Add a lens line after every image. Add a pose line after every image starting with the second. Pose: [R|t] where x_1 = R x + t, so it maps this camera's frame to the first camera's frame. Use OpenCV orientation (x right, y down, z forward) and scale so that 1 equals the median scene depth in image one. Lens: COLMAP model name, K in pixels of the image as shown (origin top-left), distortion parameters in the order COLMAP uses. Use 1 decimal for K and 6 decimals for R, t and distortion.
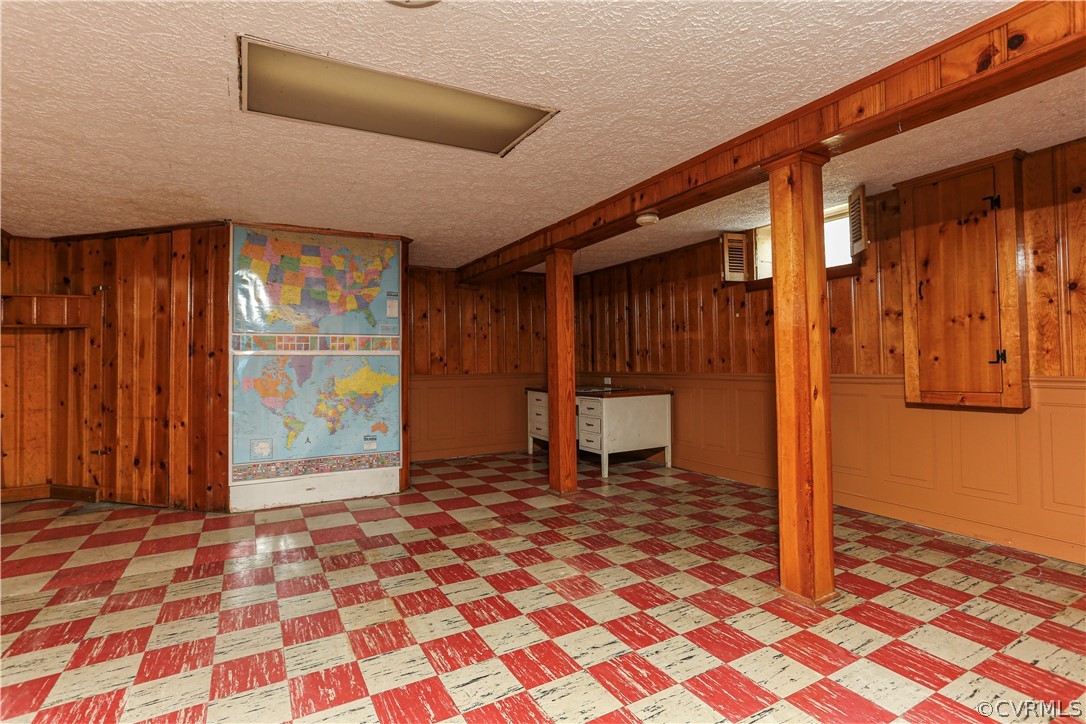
lens RADIAL K [[539.0, 0, 539.1], [0, 539.0, 350.5], [0, 0, 1]] dist [-0.022779, 0.027463]
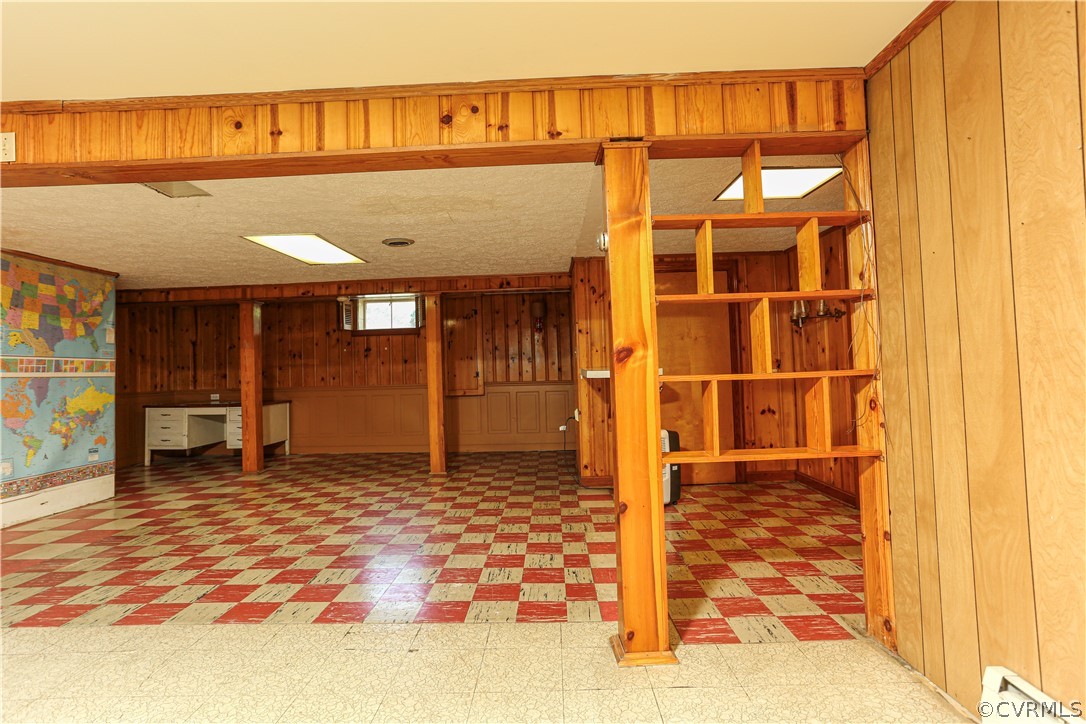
lens RADIAL K [[539.0, 0, 539.1], [0, 539.0, 350.5], [0, 0, 1]] dist [-0.022779, 0.027463]
pose [[0.500067, 0.033807, 0.865327, -0.481621], [-0.000694, 0.999253, -0.038639, -0.001829], [-0.865986, 0.018721, 0.499717, -0.214924]]
